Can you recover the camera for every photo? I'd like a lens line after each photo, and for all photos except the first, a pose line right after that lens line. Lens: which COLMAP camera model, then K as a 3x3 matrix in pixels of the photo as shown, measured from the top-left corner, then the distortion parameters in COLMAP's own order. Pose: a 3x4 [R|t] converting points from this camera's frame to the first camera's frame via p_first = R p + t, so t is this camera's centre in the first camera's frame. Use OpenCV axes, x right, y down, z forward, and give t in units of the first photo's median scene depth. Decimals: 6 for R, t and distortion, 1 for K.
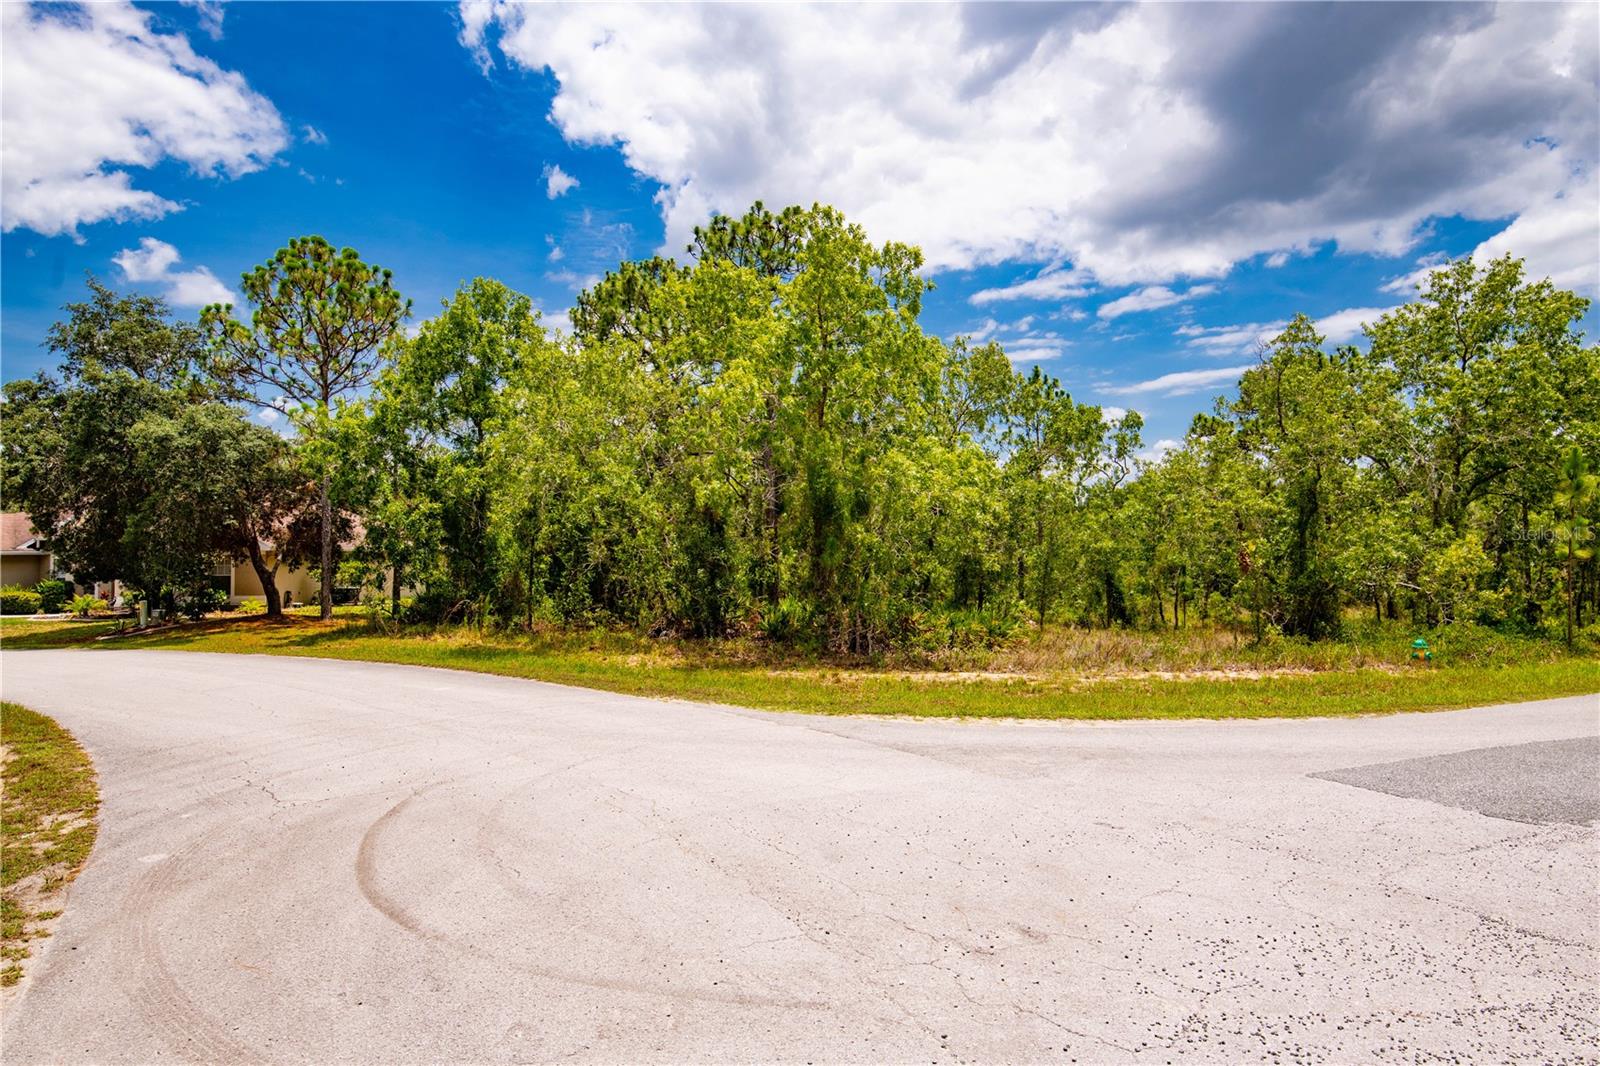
lens RADIAL K [[991.9, 0, 800.0], [0, 991.9, 533.0], [0, 0, 1]] dist [0.031911, -0.006011]
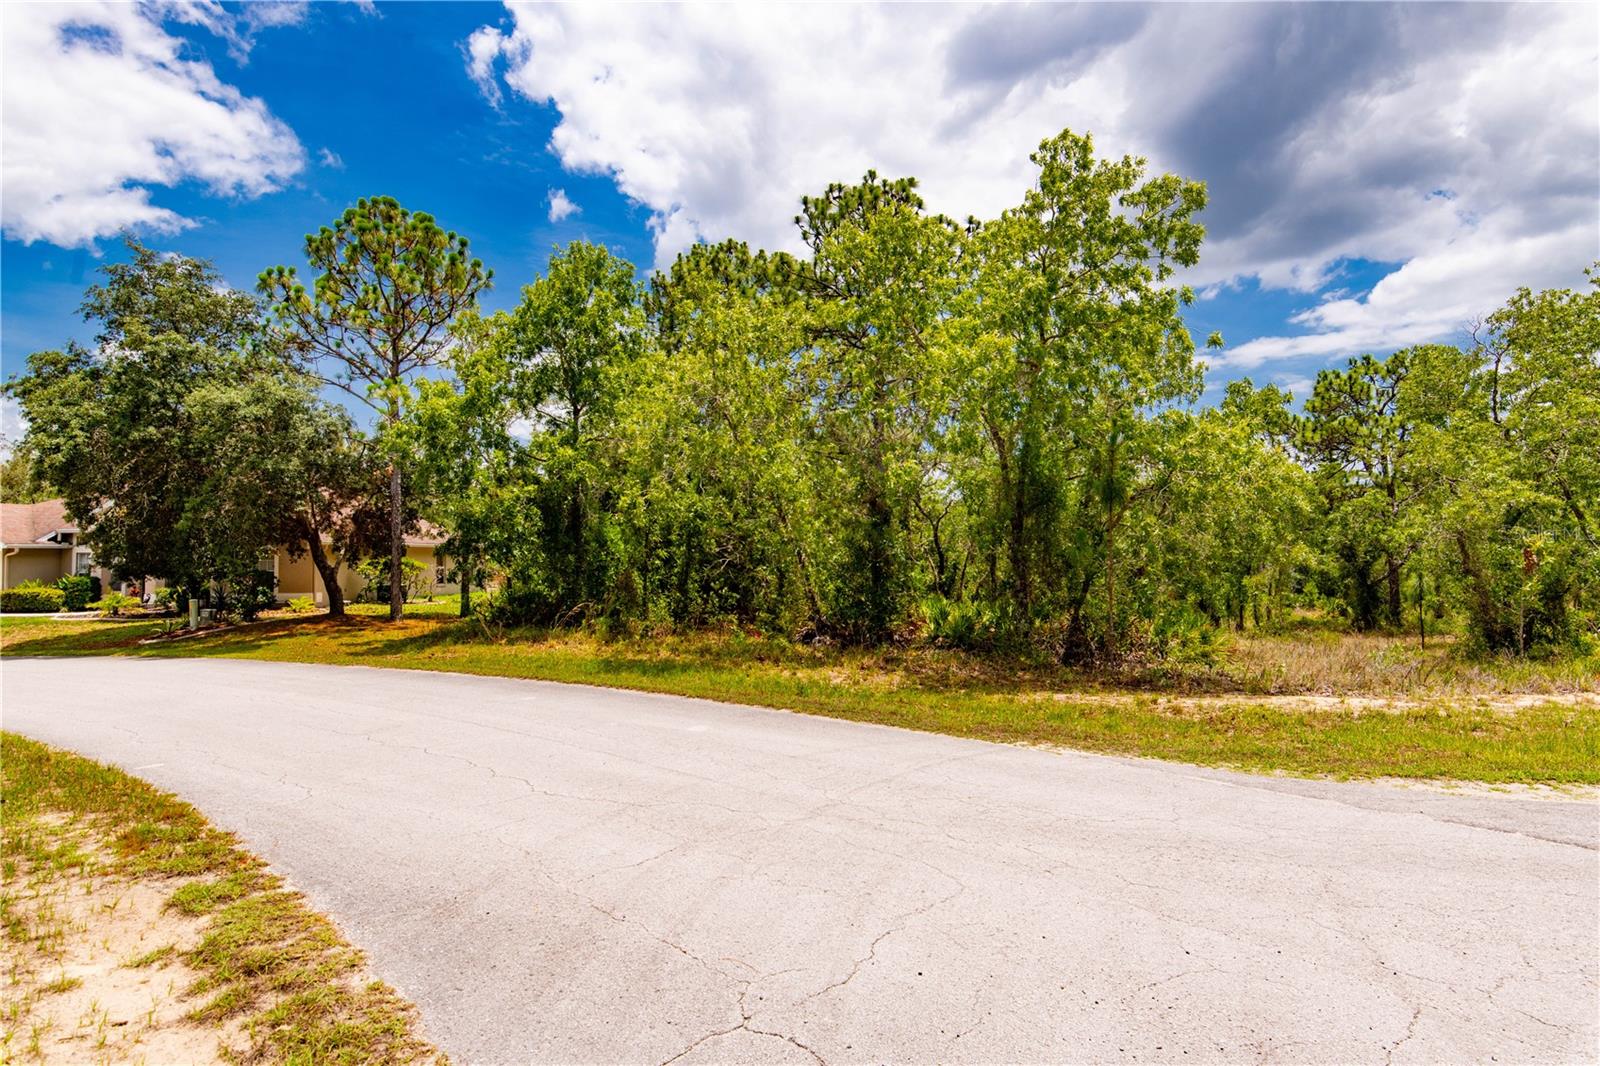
lens RADIAL K [[882.9, 0, 800.0], [0, 882.9, 533.0], [0, 0, 1]] dist [0.014648, 0.003242]
pose [[0.998713, 0.005586, 0.050414, -0.143395], [-0.005373, 0.999976, -0.004368, 0.008680], [-0.050437, 0.004091, 0.998719, 0.172723]]
